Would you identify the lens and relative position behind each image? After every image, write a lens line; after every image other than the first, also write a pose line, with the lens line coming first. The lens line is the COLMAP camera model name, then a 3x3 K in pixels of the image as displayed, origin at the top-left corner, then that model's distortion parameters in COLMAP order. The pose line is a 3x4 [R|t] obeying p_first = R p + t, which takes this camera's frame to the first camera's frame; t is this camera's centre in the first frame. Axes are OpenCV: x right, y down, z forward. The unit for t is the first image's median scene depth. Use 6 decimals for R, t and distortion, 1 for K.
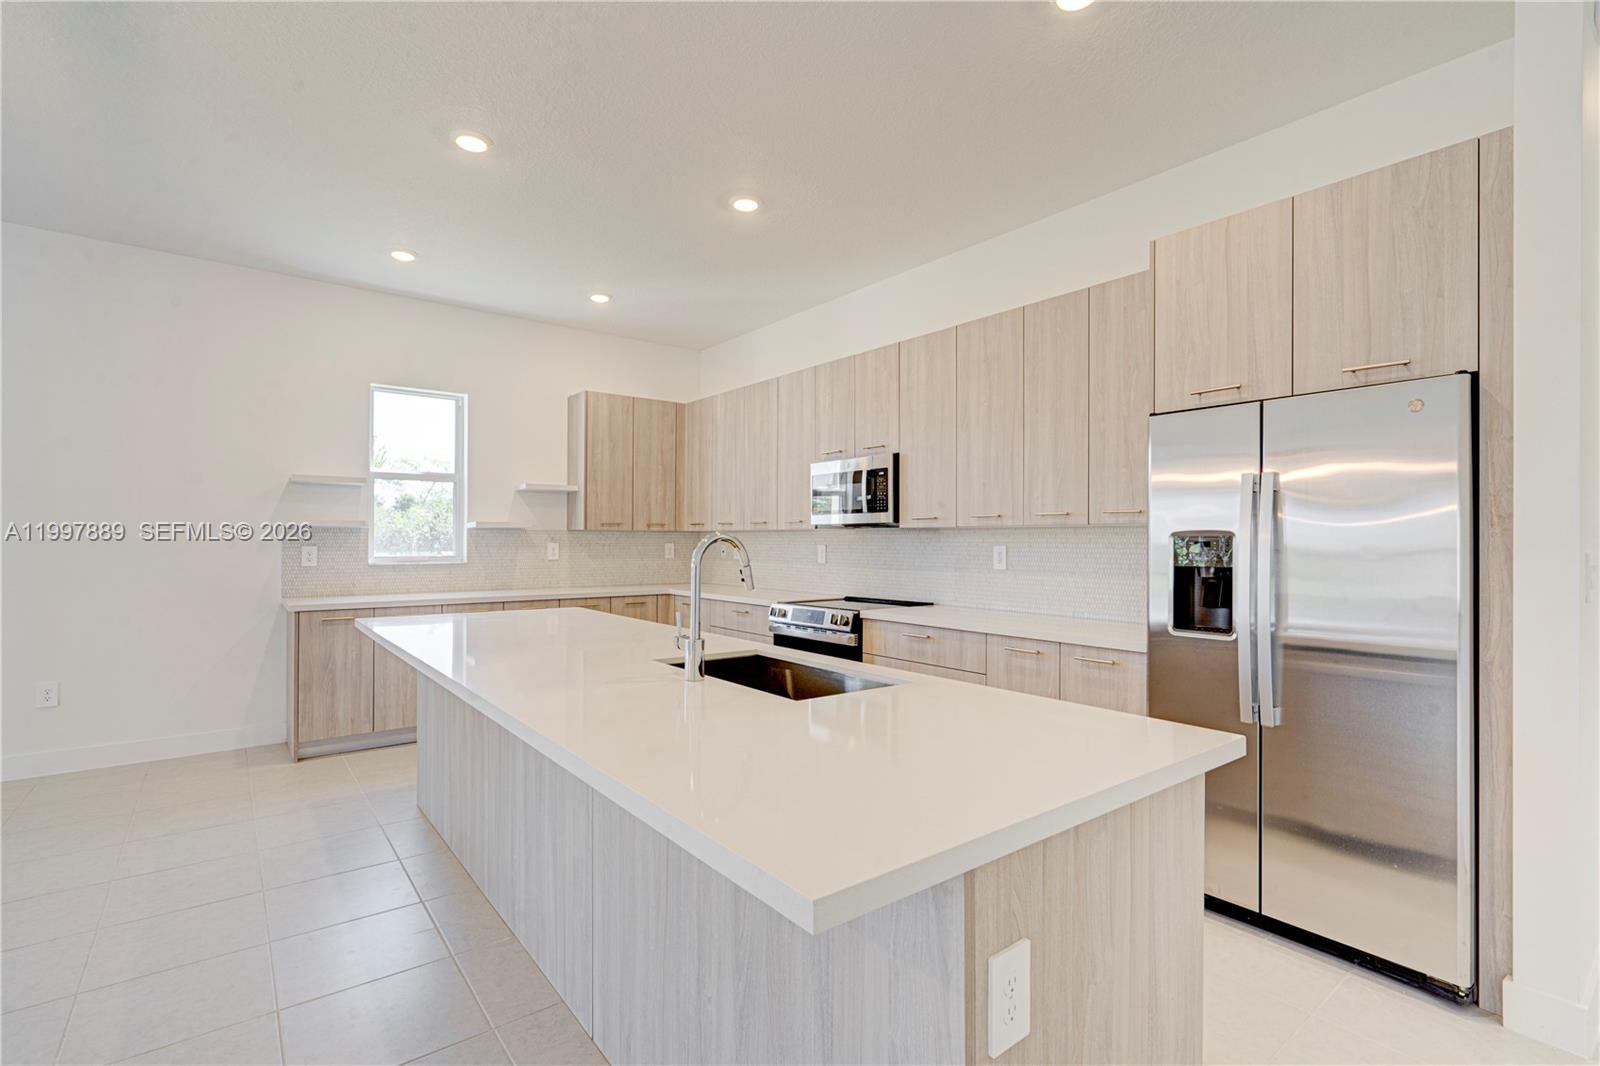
lens RADIAL K [[742.7, 0, 799.5], [0, 742.7, 535.7], [0, 0, 1]] dist [0.000267, 0.000953]
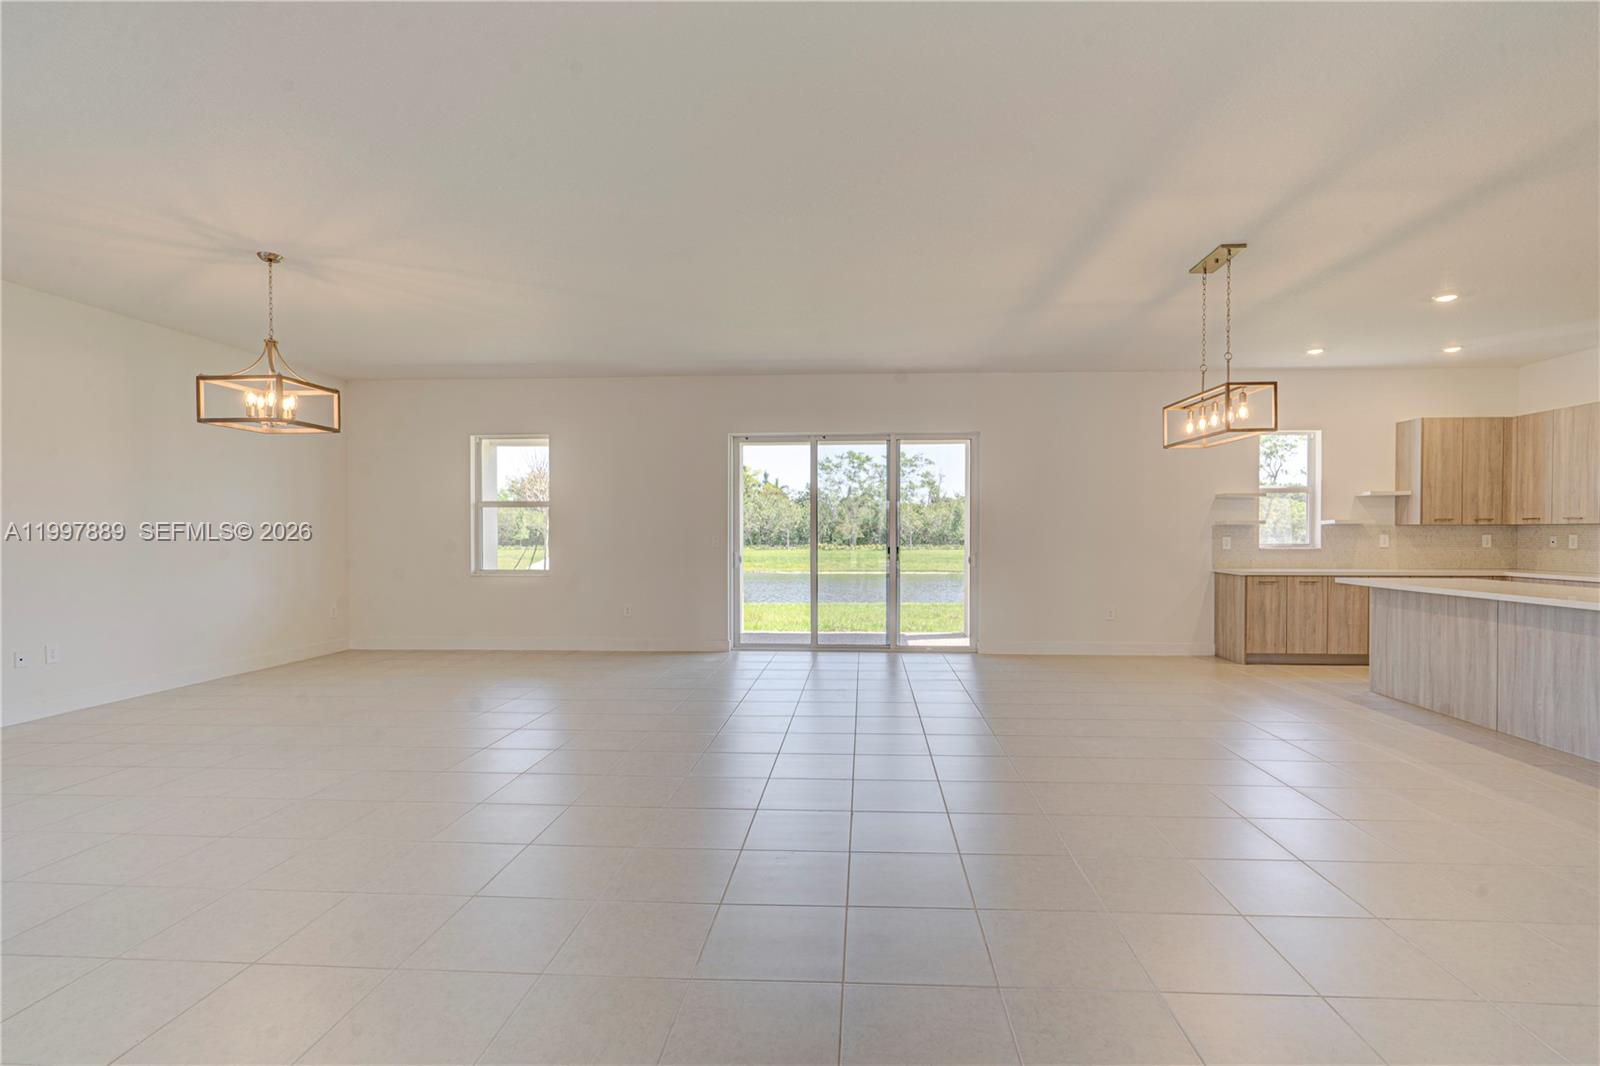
lens RADIAL K [[742.7, 0, 832.5], [0, 742.7, 544.0], [0, 0, 1]] dist [0.000267, 0.000953]
pose [[0.756474, 0.006688, -0.653989, -0.282854], [0.006720, 0.999815, 0.017998, -0.005423], [0.653989, -0.018009, 0.756290, -0.875290]]
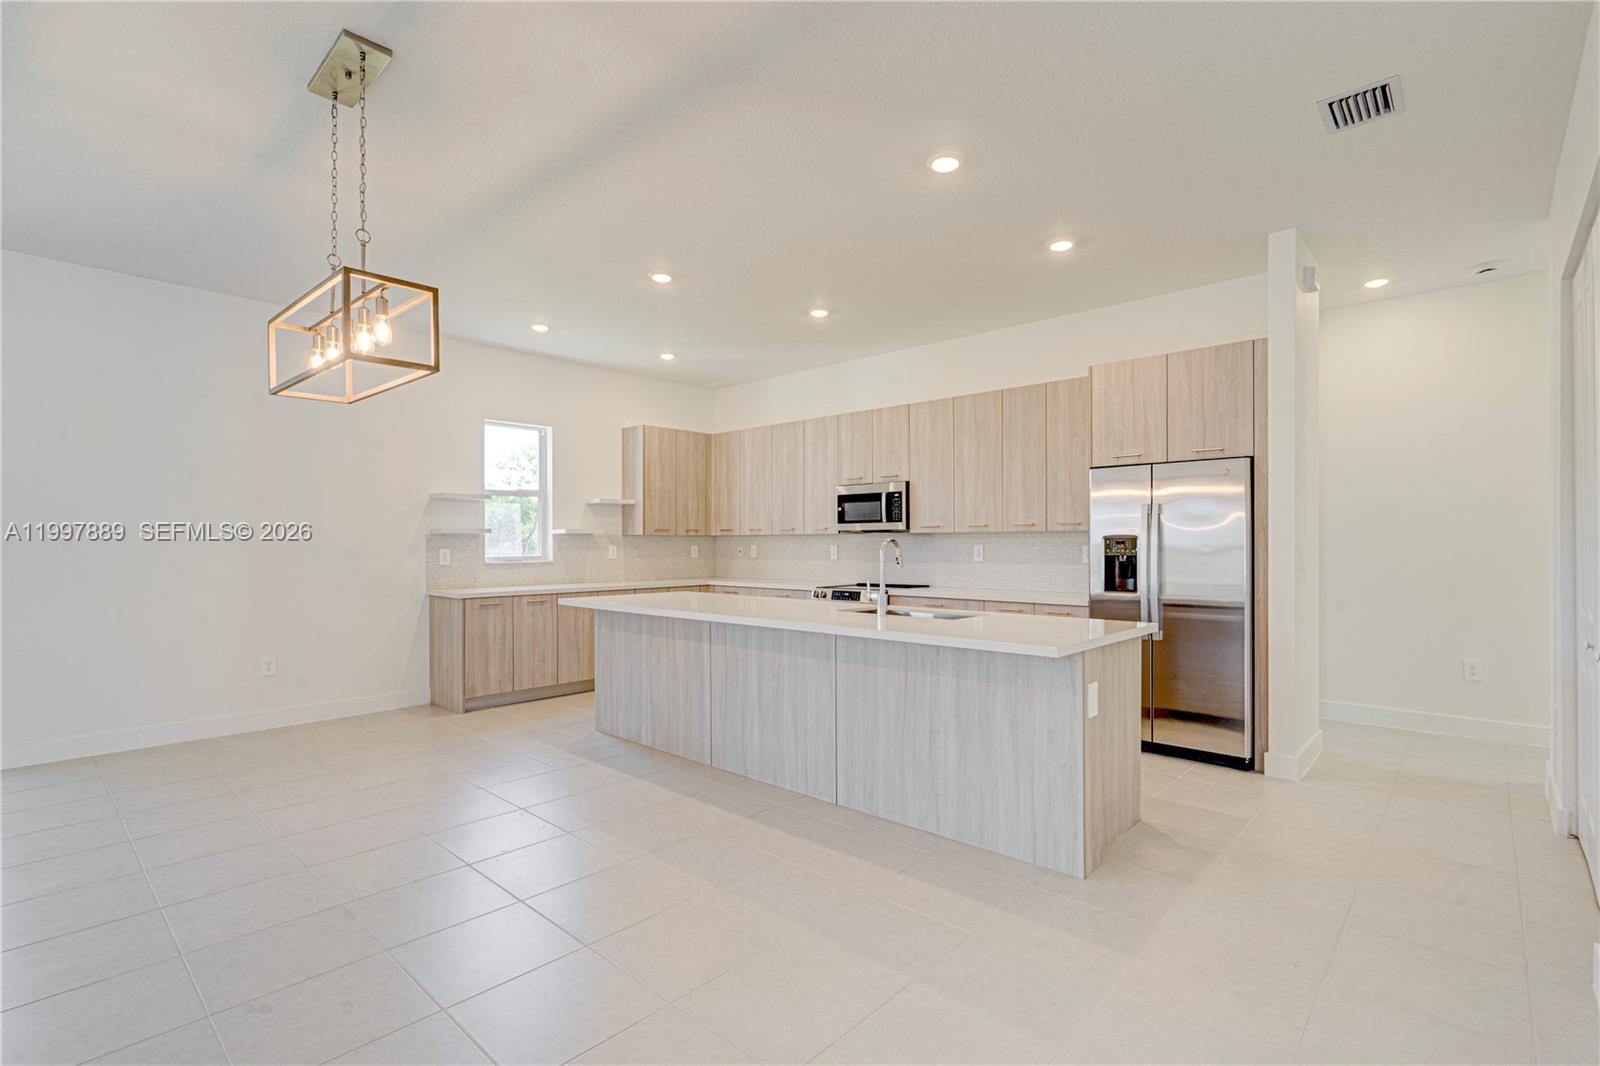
lens RADIAL K [[742.7, 0, 795.9], [0, 742.7, 540.3], [0, 0, 1]] dist [0.000267, 0.000953]
pose [[0.988377, -0.004844, 0.151942, -0.293576], [0.004423, 0.999985, 0.003108, -0.001752], [-0.151955, -0.002400, 0.988384, -0.379282]]
